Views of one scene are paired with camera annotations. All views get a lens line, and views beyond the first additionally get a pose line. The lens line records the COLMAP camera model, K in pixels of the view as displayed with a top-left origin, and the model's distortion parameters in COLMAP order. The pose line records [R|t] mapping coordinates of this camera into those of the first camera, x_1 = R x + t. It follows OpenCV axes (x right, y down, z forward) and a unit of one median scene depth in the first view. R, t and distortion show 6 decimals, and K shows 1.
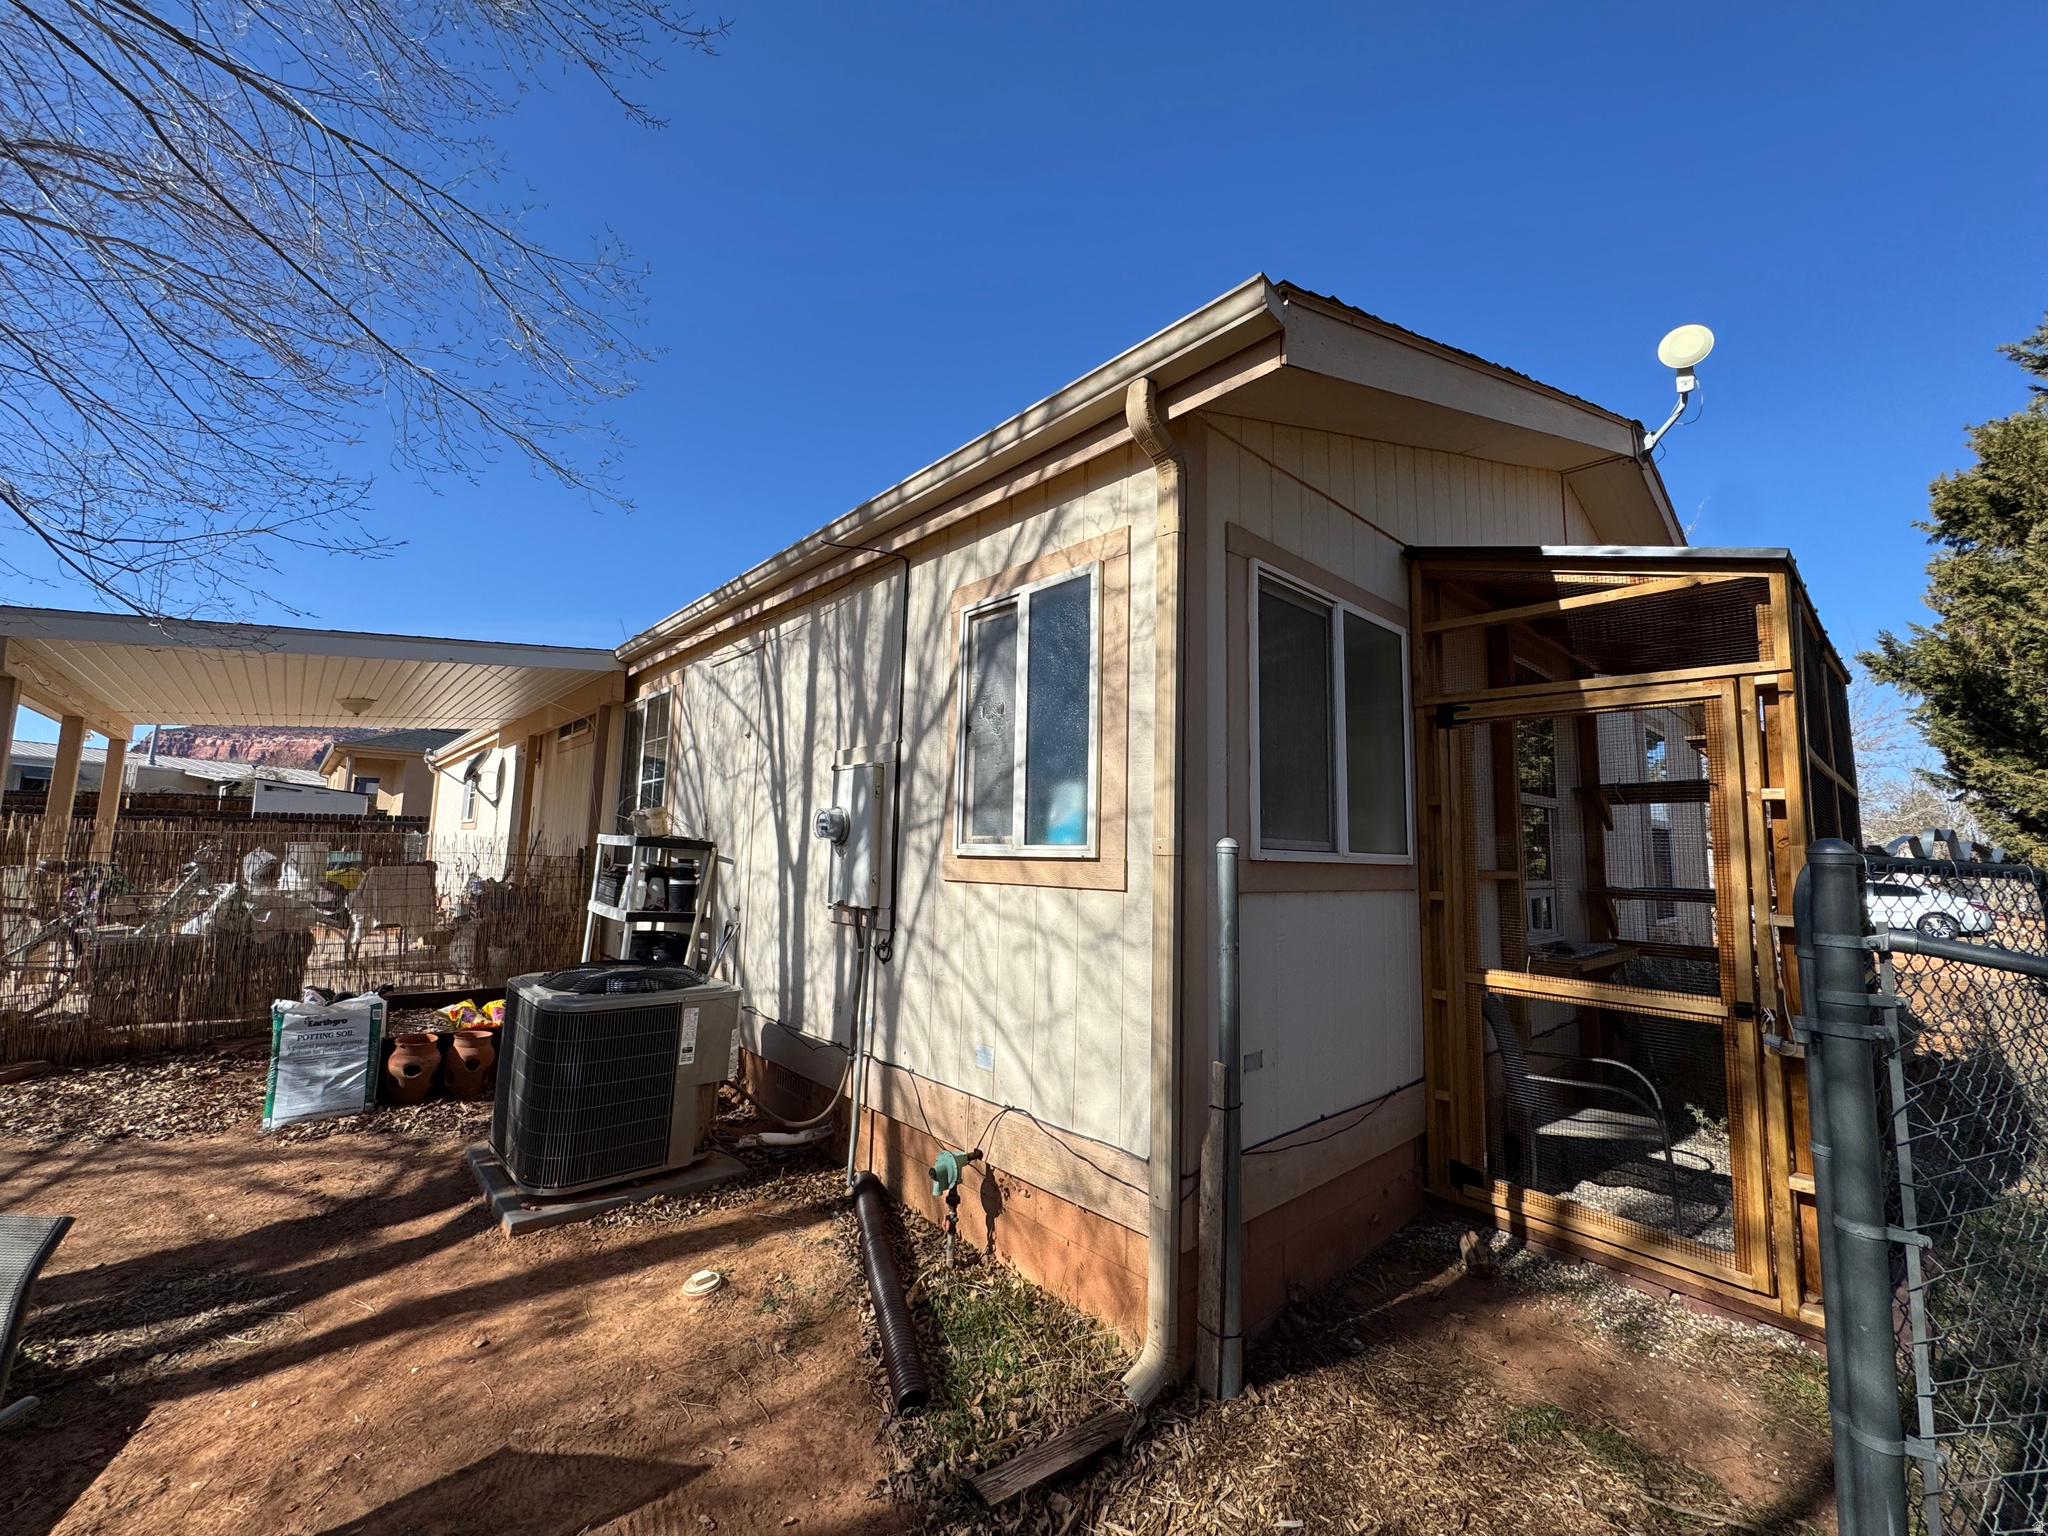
lens RADIAL K [[819.3, 0, 1019.7], [0, 819.3, 766.4], [0, 0, 1]] dist [-0.003550, 0.000301]
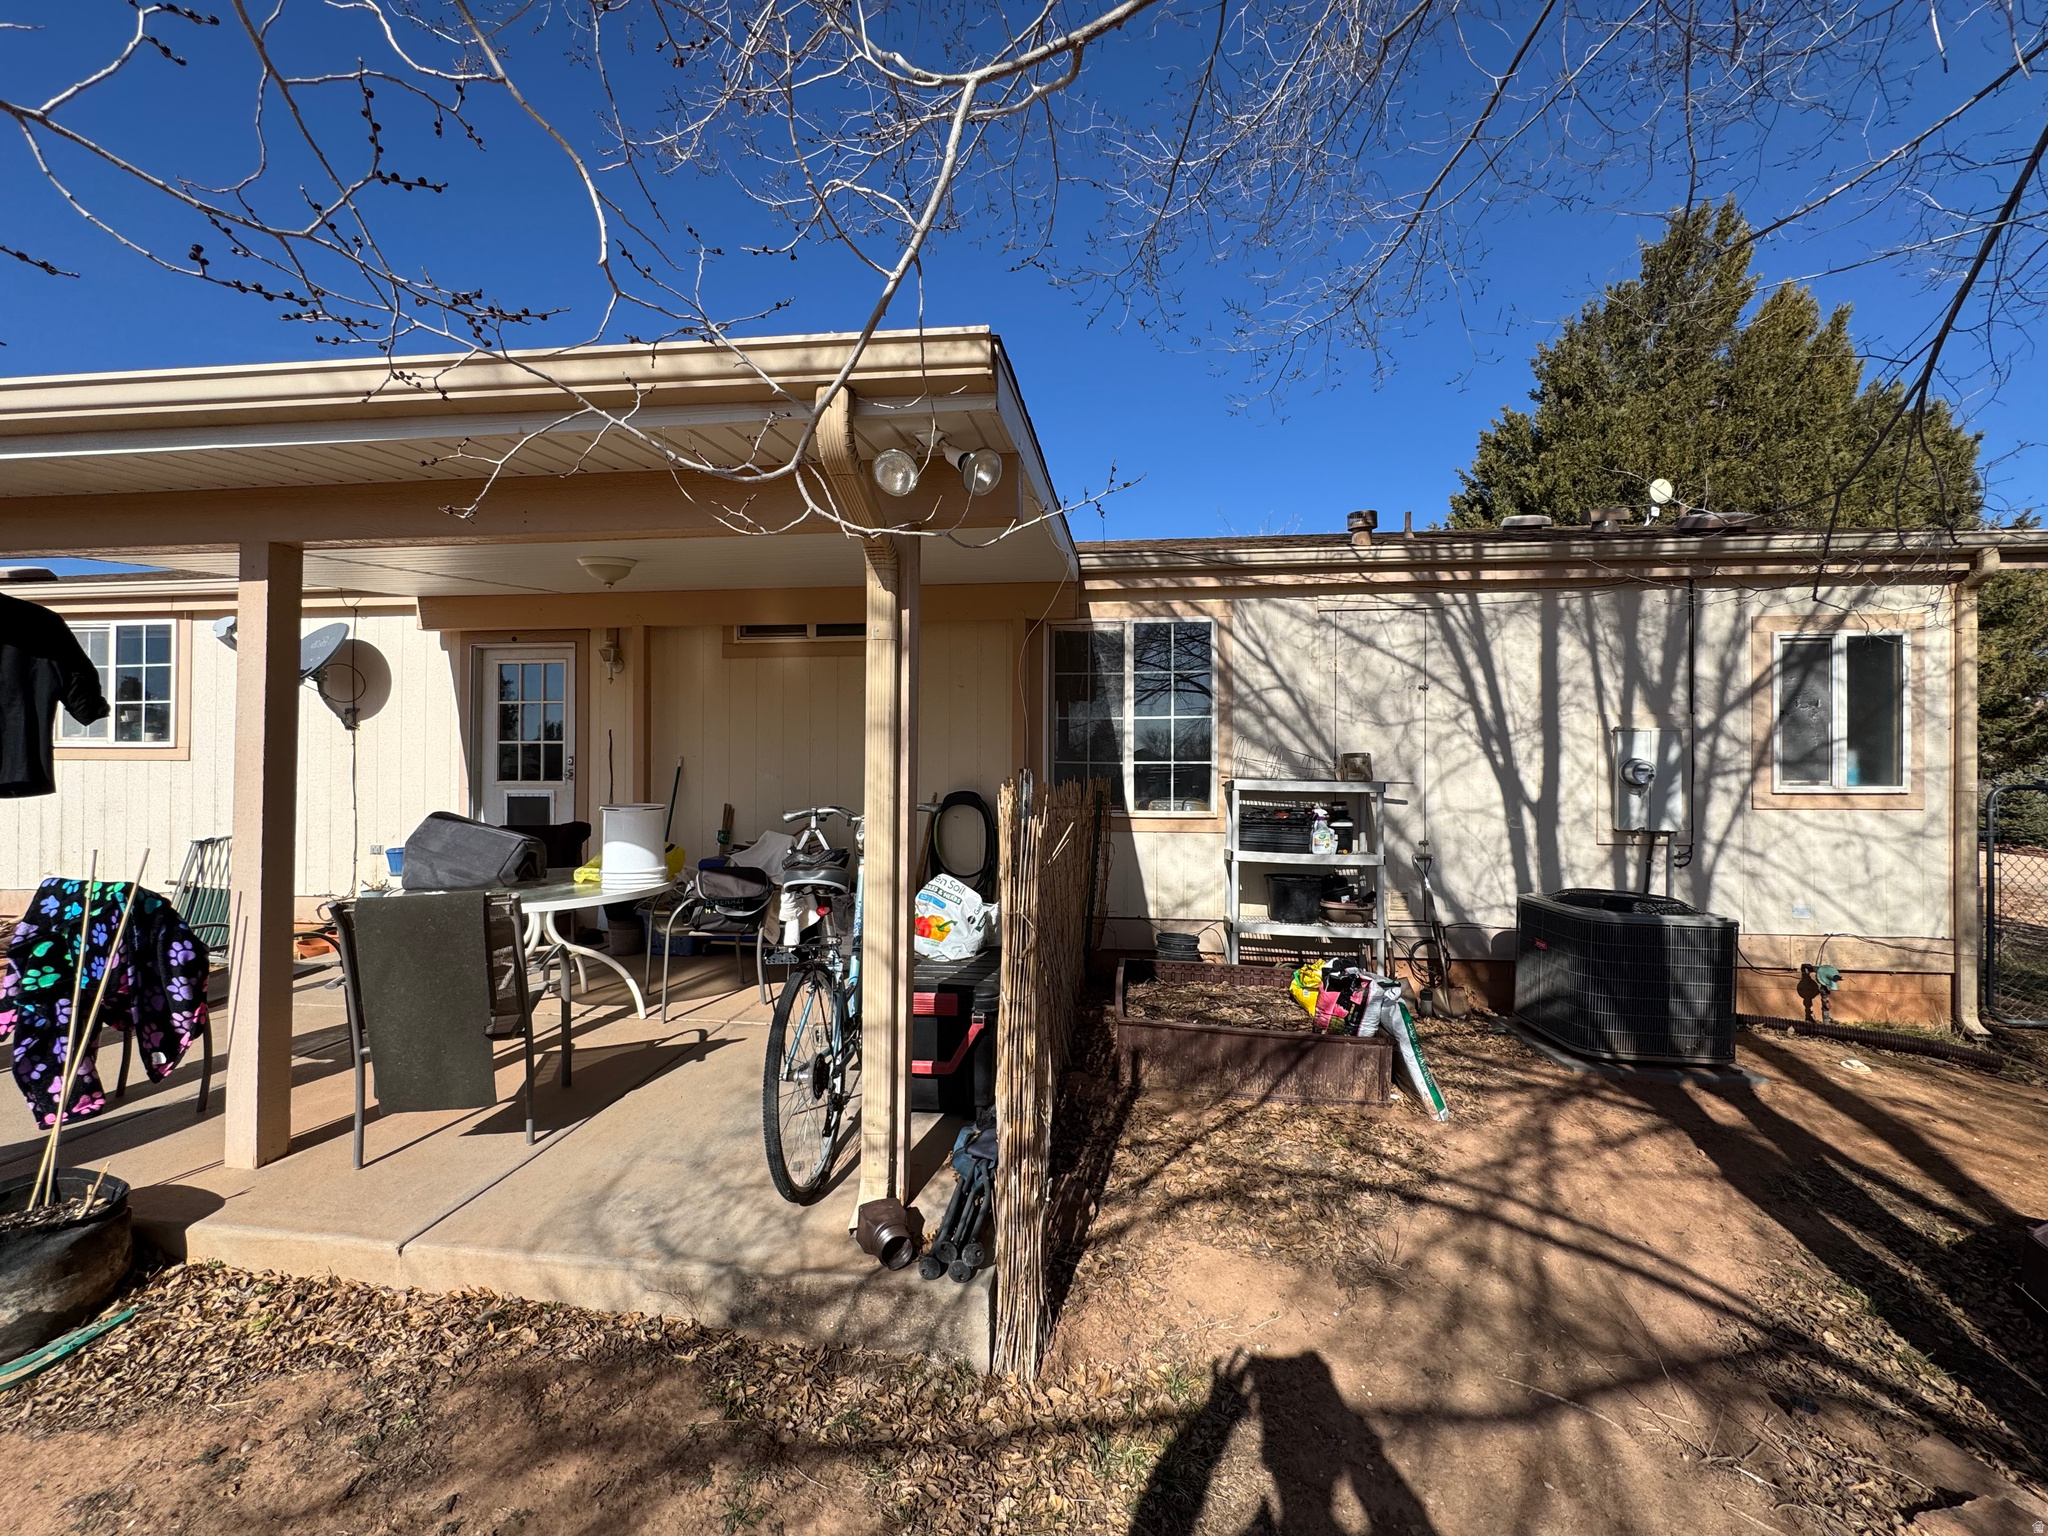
lens RADIAL K [[819.3, 0, 1019.7], [0, 819.3, 762.8], [0, 0, 1]] dist [-0.003550, 0.000301]
pose [[0.747648, -0.019360, 0.663813, -2.126586], [-0.056370, 0.994117, 0.092483, -0.011562], [-0.661699, -0.106564, 0.742158, 0.774080]]
